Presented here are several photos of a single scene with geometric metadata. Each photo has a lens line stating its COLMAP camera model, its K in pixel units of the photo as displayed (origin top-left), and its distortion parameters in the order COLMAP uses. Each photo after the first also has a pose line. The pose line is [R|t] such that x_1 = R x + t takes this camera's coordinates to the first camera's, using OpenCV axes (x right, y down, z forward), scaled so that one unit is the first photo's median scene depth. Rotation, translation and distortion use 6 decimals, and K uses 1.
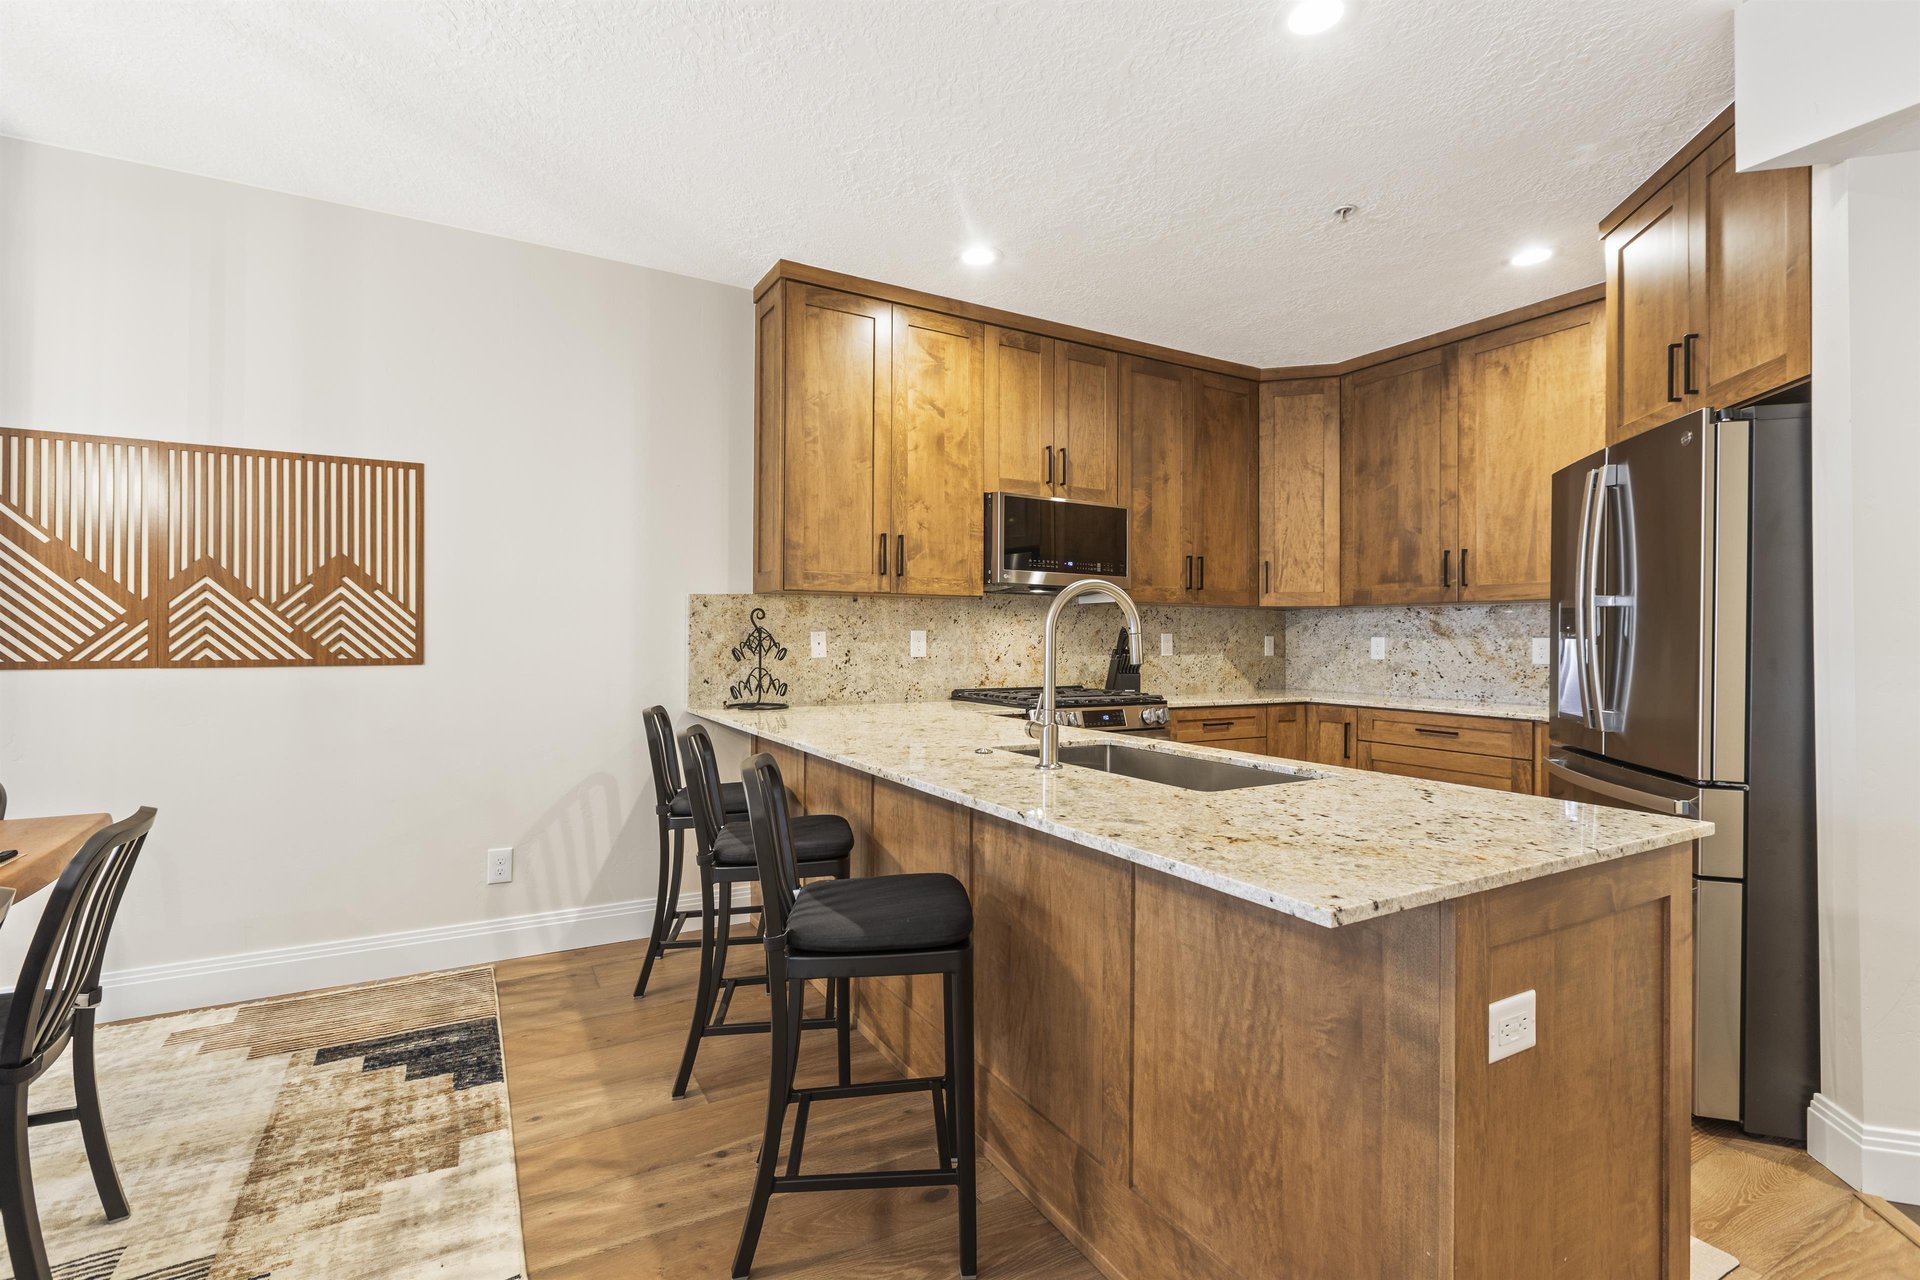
lens RADIAL K [[863.7, 0, 931.4], [0, 863.7, 629.2], [0, 0, 1]] dist [0.003566, -0.002210]
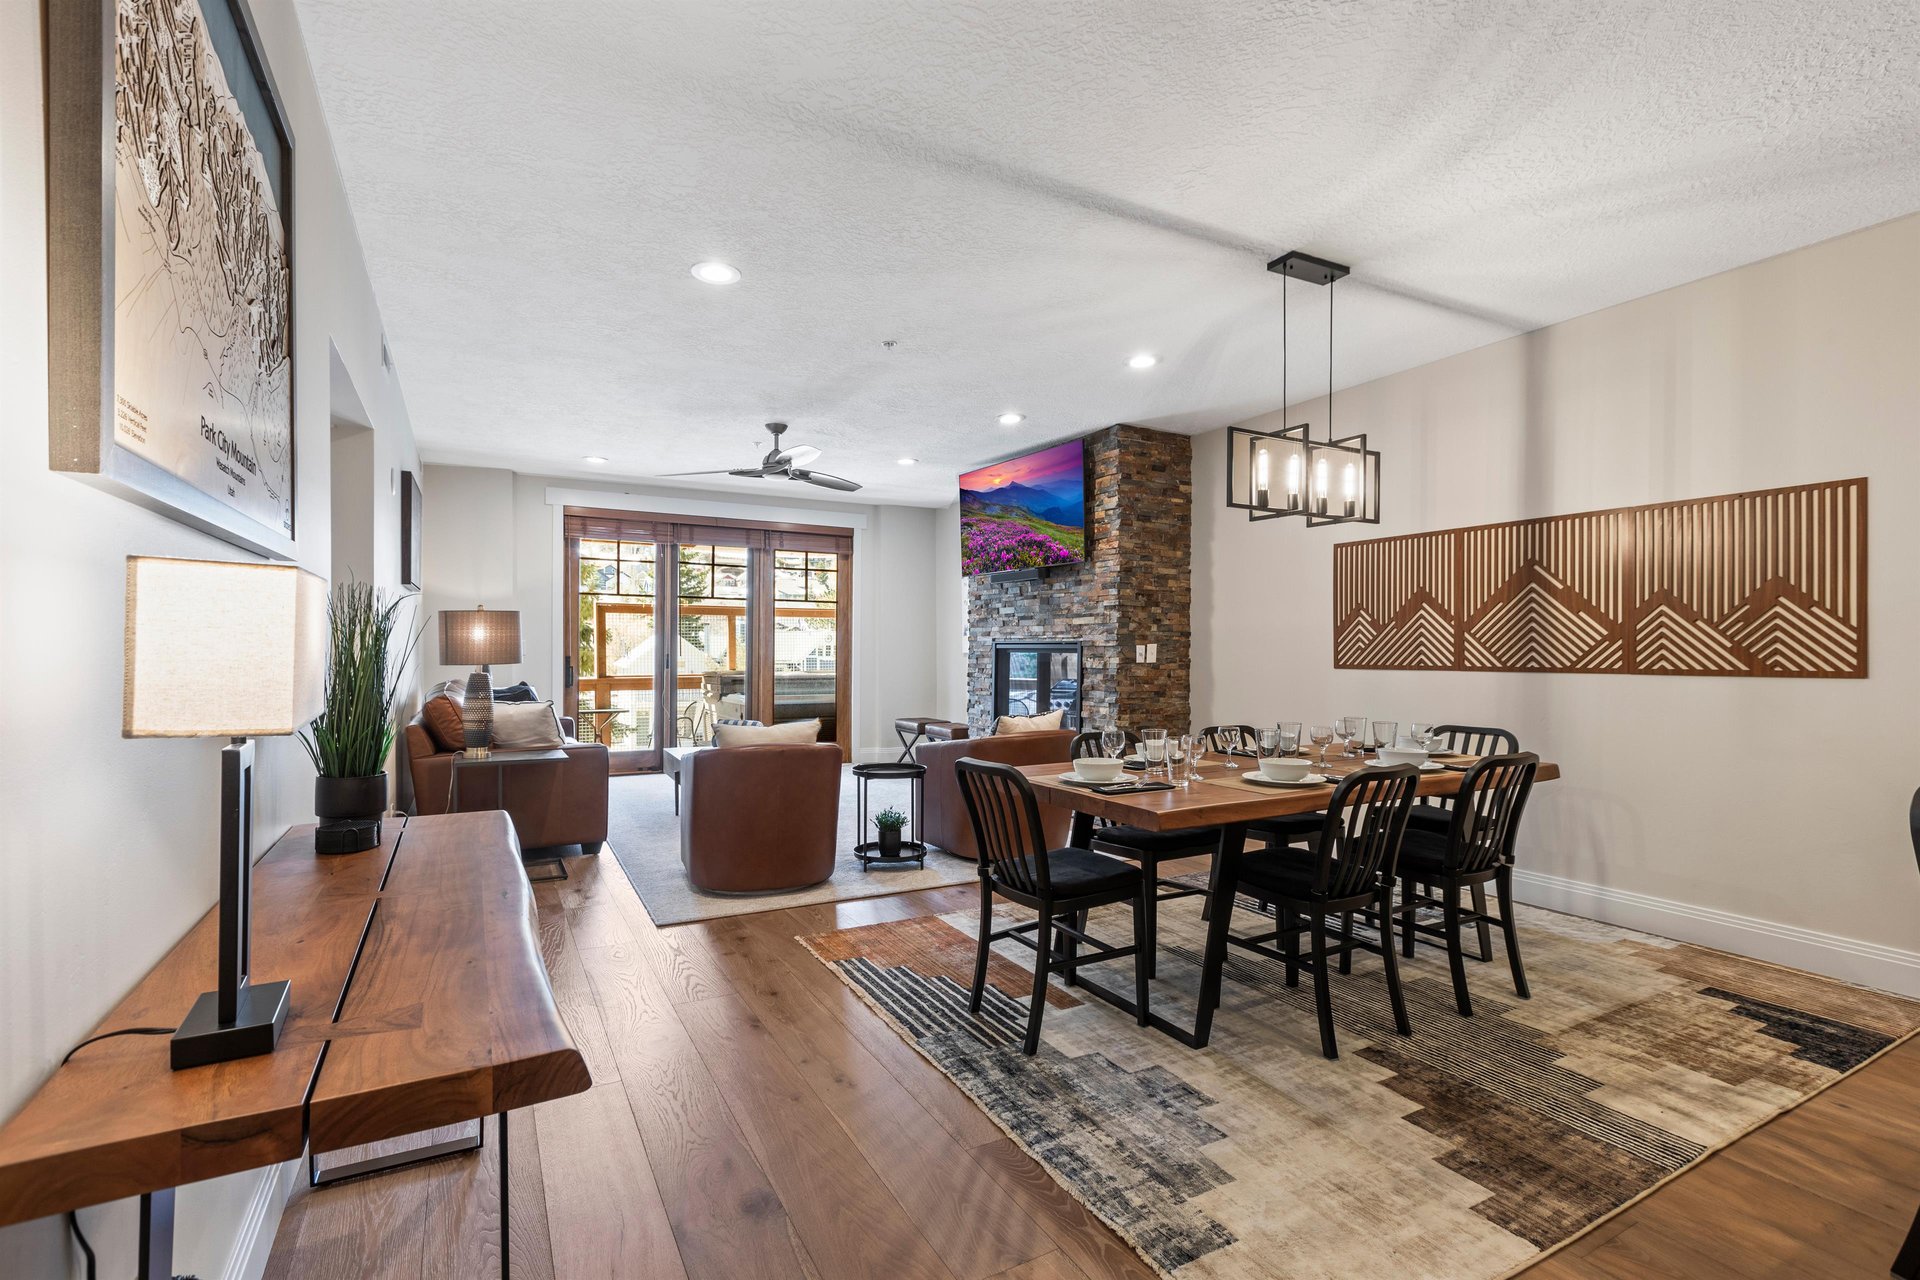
lens RADIAL K [[863.7, 0, 941.0], [0, 863.7, 654.0], [0, 0, 1]] dist [0.003566, -0.002210]
pose [[-0.013312, -0.000259, -0.999911, 0.366108], [0.006049, 0.999982, -0.000340, 0.005672], [0.999893, -0.006053, -0.013310, -0.048552]]
